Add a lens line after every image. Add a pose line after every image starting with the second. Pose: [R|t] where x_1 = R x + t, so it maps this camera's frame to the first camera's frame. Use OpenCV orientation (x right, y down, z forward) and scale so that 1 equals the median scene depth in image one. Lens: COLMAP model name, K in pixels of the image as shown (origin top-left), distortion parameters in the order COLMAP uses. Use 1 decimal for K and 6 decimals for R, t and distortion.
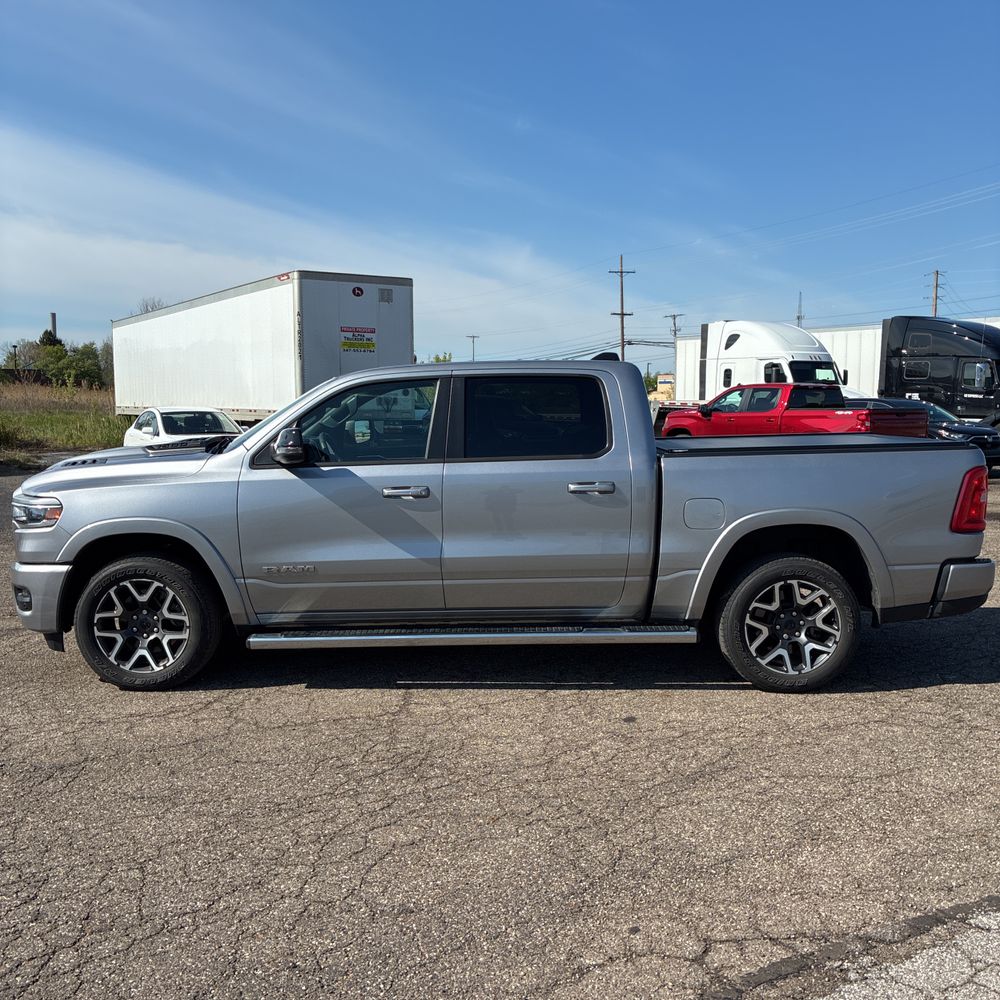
lens RADIAL K [[974.0, 0, 500.0], [0, 974.0, 500.0], [0, 0, 1]] dist [0.039607, -0.014105]
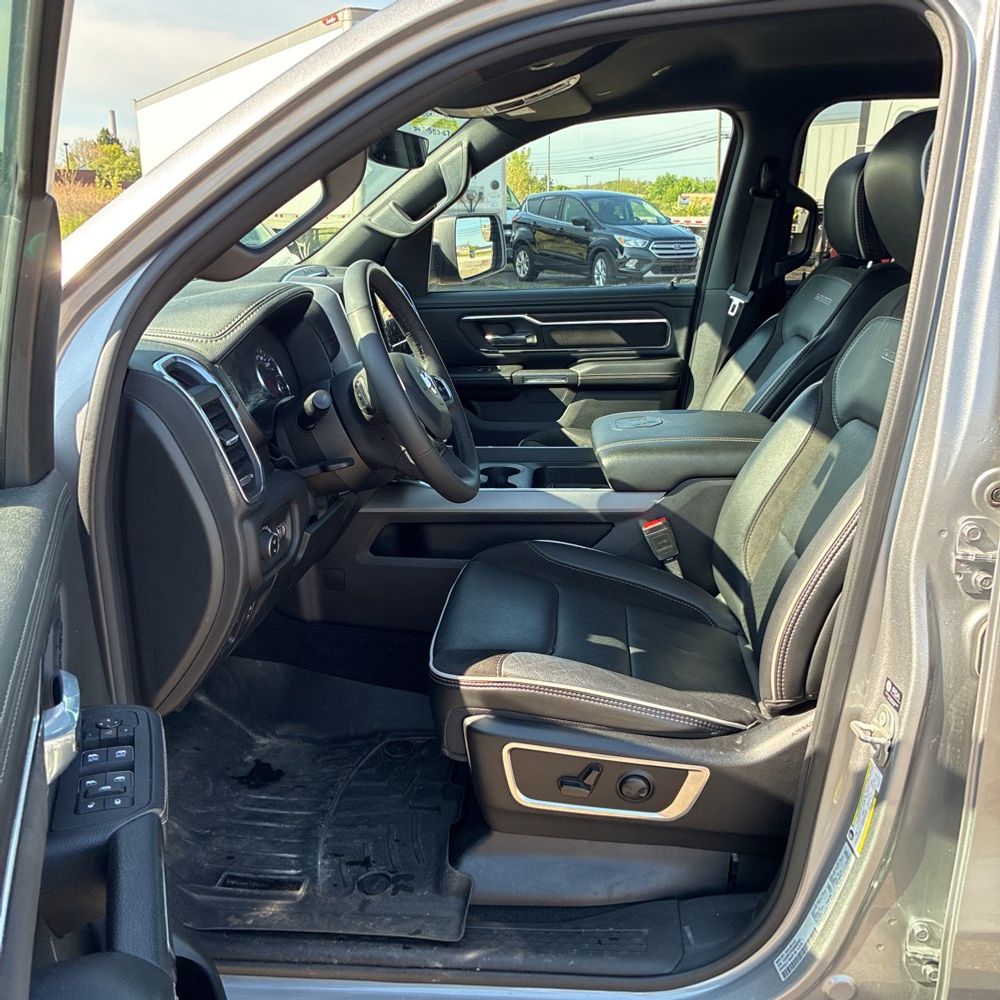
lens RADIAL K [[1000.6, 0, 500.0], [0, 1000.6, 500.0], [0, 0, 1]] dist [0.004569, 0.017411]
pose [[0.997414, 0.020179, -0.068978, -0.140091], [-0.007078, 0.982687, 0.185137, -0.061693], [0.071519, -0.184170, 0.980289, 0.806999]]
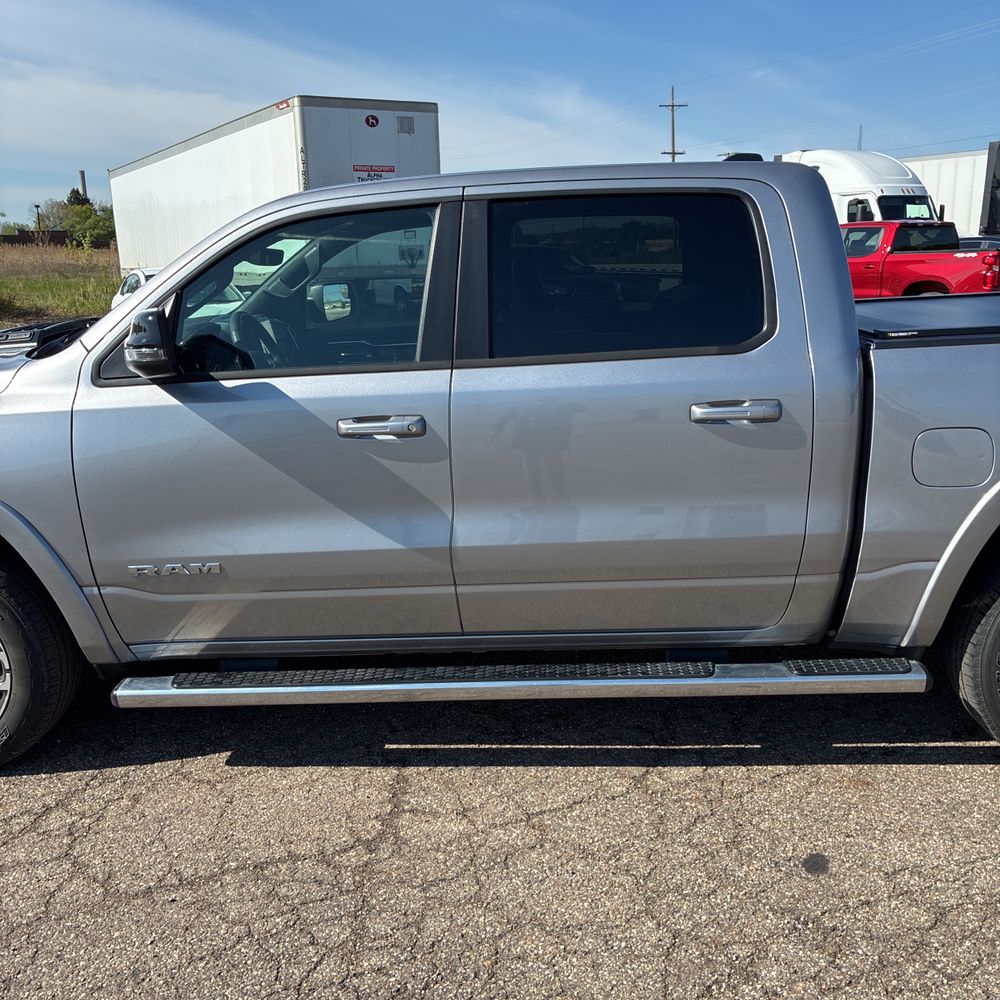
lens RADIAL K [[989.5, 0, 509.5], [0, 989.5, 501.4], [0, 0, 1]] dist [0.014322, 0.010322]
pose [[0.999207, -0.015058, -0.036868, -0.007720], [0.020212, 0.989417, 0.143686, -0.042714], [0.034314, -0.144318, 0.988936, 0.455688]]
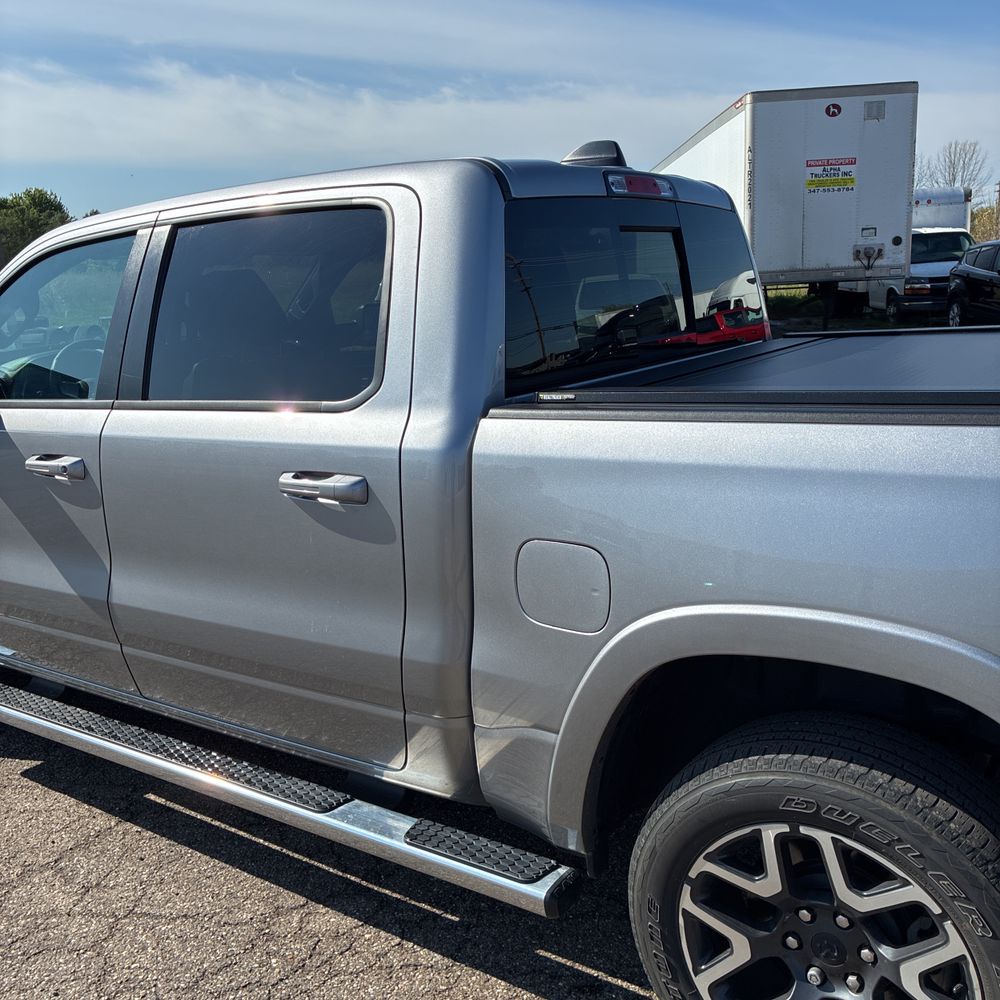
lens RADIAL K [[996.7, 0, 493.4], [0, 996.7, 496.0], [0, 0, 1]] dist [0.018265, -0.011763]
pose [[0.823334, 0.082280, -0.561562, 0.379814], [-0.008301, 0.991076, 0.133042, -0.062843], [0.567497, -0.104877, 0.816669, 0.687222]]
